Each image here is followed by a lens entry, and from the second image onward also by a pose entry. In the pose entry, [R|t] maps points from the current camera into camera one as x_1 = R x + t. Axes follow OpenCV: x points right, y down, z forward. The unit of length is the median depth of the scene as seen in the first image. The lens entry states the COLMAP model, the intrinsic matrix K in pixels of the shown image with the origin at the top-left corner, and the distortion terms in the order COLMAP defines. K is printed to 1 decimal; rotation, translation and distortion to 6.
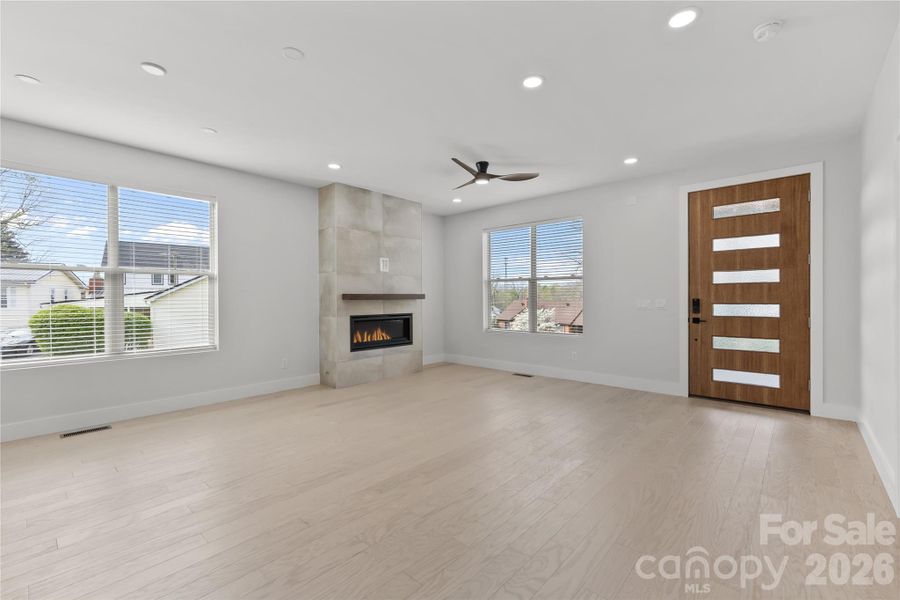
lens RADIAL K [[384.3, 0, 454.2], [0, 384.3, 298.7], [0, 0, 1]] dist [0.001466, 0.000050]
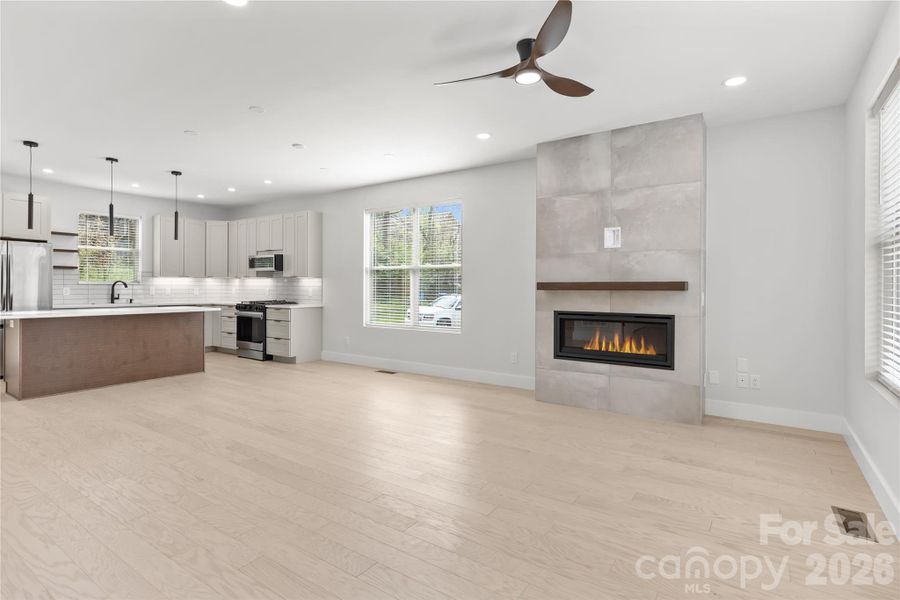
lens RADIAL K [[448.0, 0, 452.2], [0, 448.0, 285.1], [0, 0, 1]] dist [0.000762, -0.000044]
pose [[0.134944, 0.000257, -0.990853, 0.556965], [-0.007667, 0.999970, -0.000785, -0.004294], [0.990824, 0.007703, 0.134942, 0.646840]]
